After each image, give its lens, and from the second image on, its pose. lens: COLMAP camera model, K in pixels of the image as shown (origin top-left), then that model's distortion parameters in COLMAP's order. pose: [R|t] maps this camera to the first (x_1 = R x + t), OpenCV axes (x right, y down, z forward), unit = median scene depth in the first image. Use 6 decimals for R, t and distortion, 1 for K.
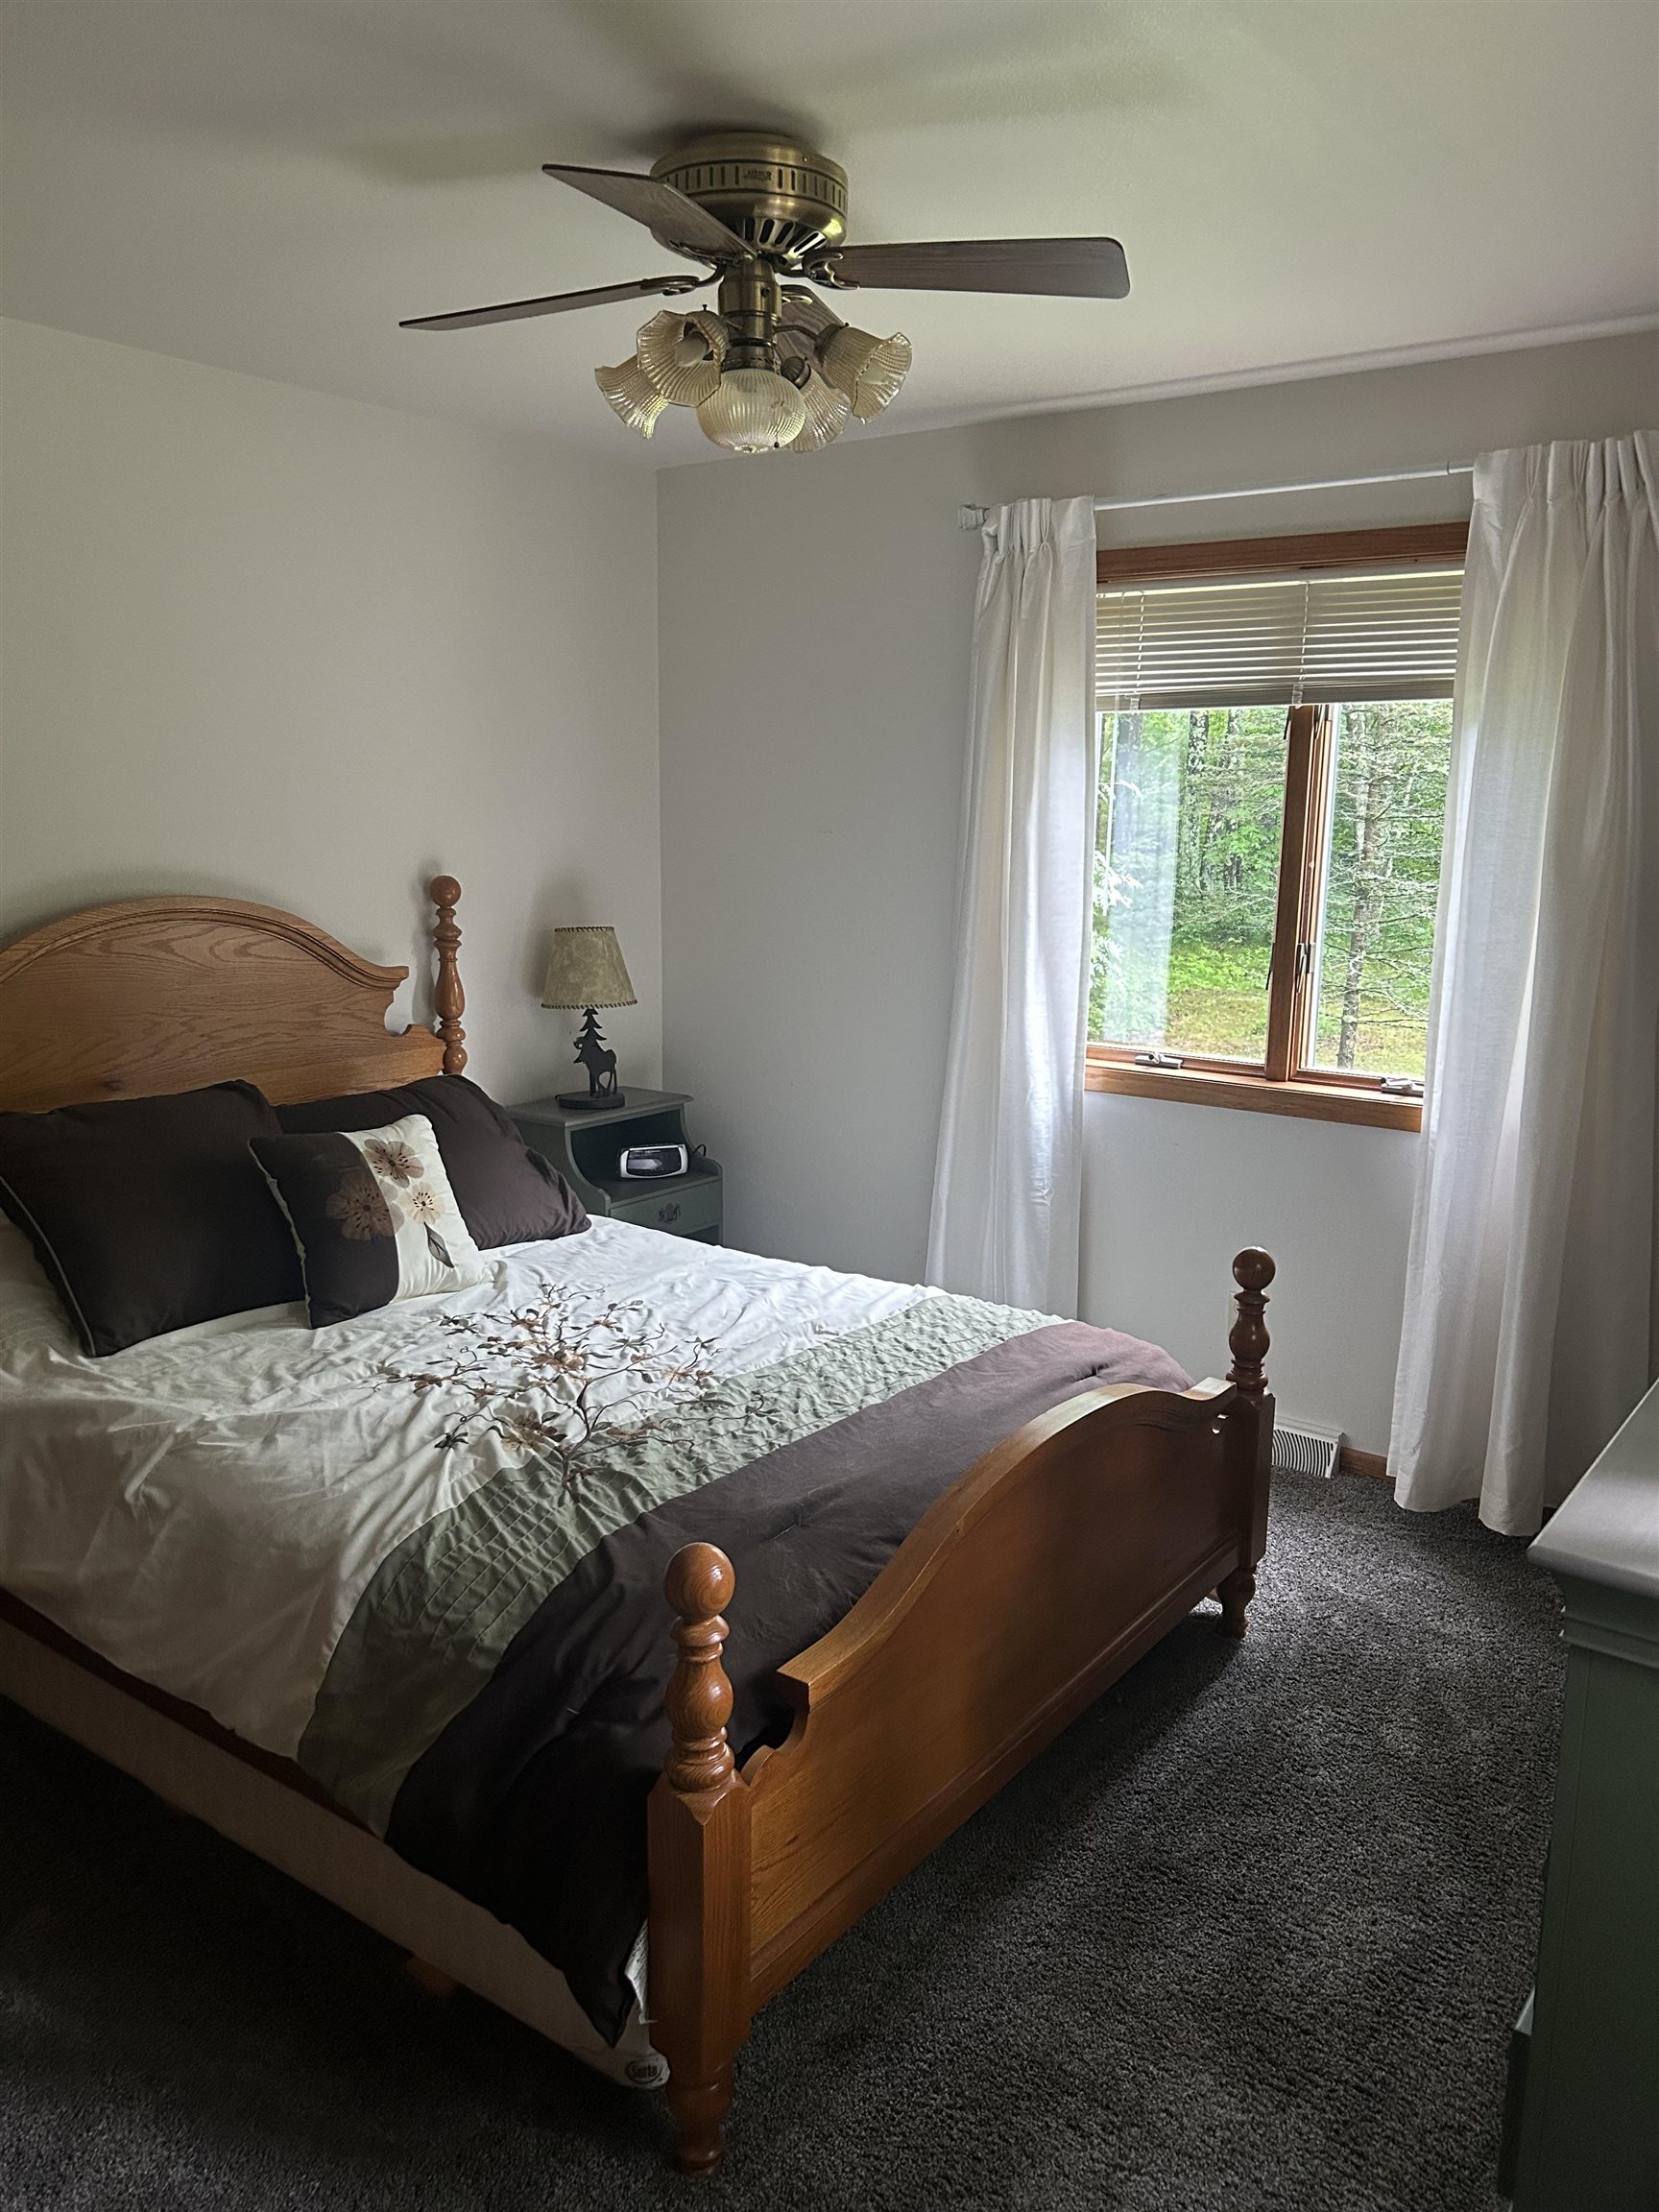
lens RADIAL K [[1683.6, 0, 834.2], [0, 1683.6, 1108.4], [0, 0, 1]] dist [0.014431, 0.001557]
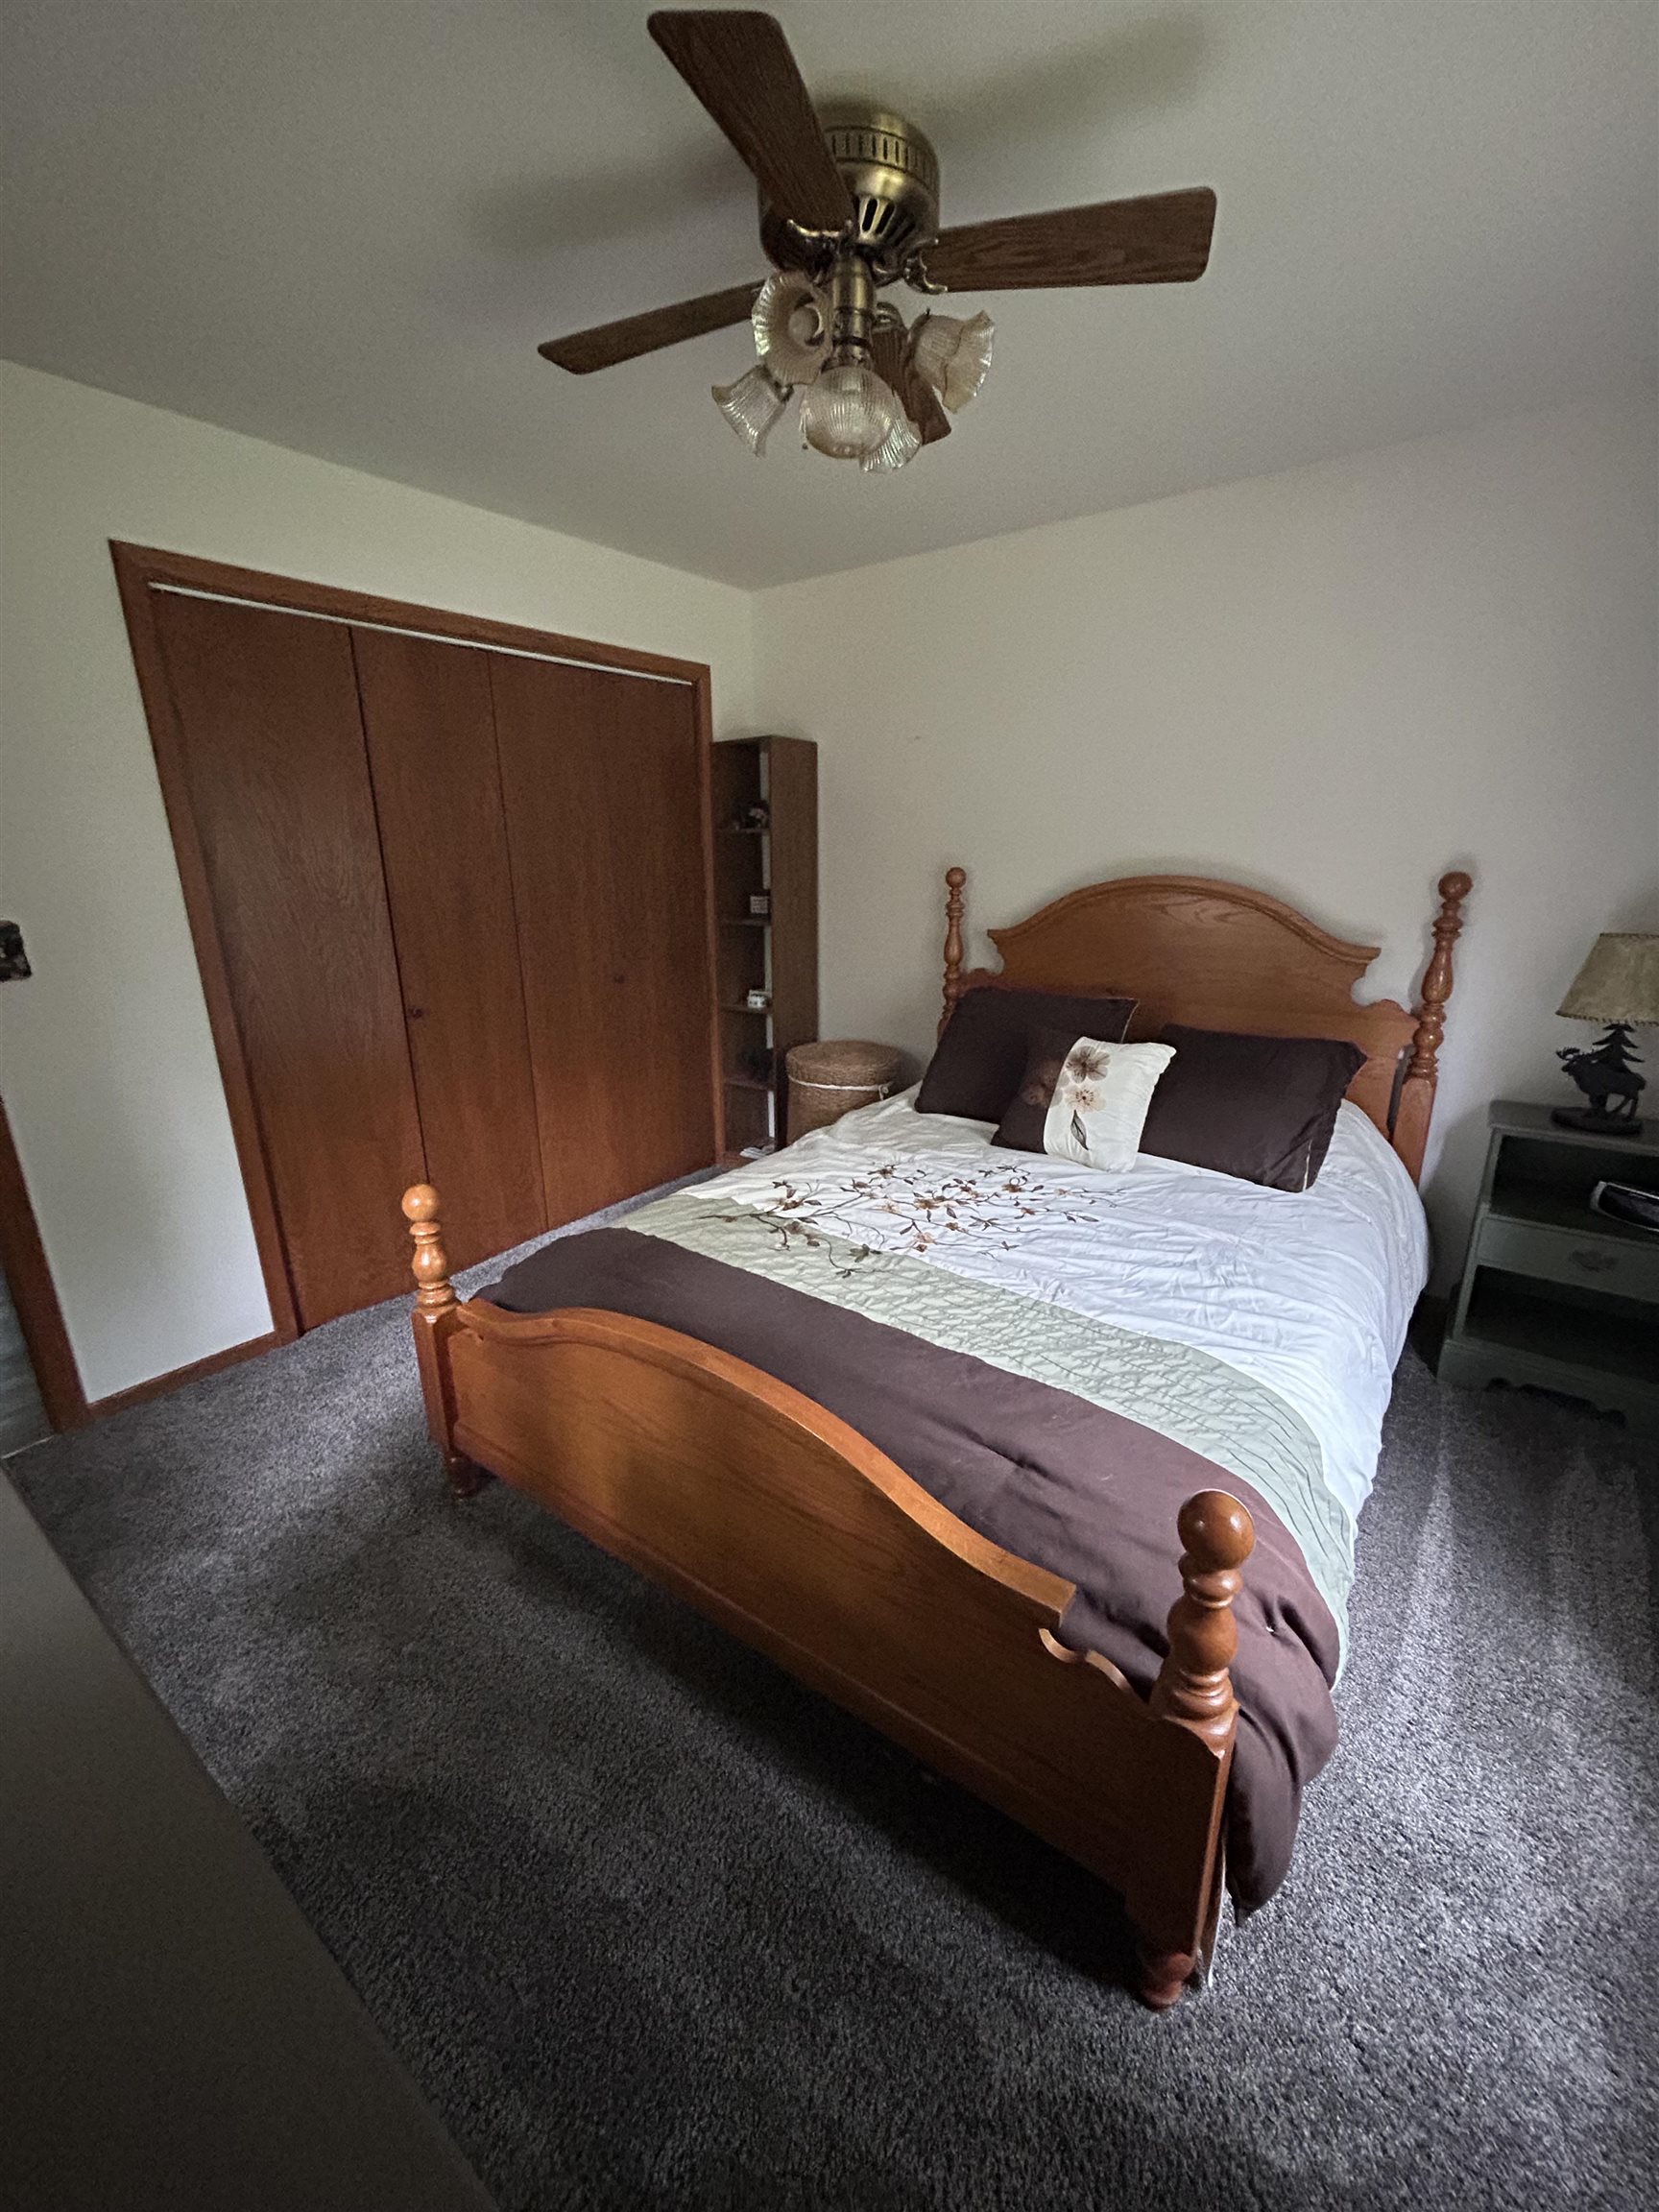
lens RADIAL K [[893.6, 0, 839.4], [0, 893.6, 1105.1], [0, 0, 1]] dist [-0.001162, 0.000928]
pose [[-0.012996, 0.264264, -0.964363, 0.472071], [-0.176184, 0.948750, 0.262360, -0.095890], [0.984271, 0.173316, 0.034229, 0.777290]]
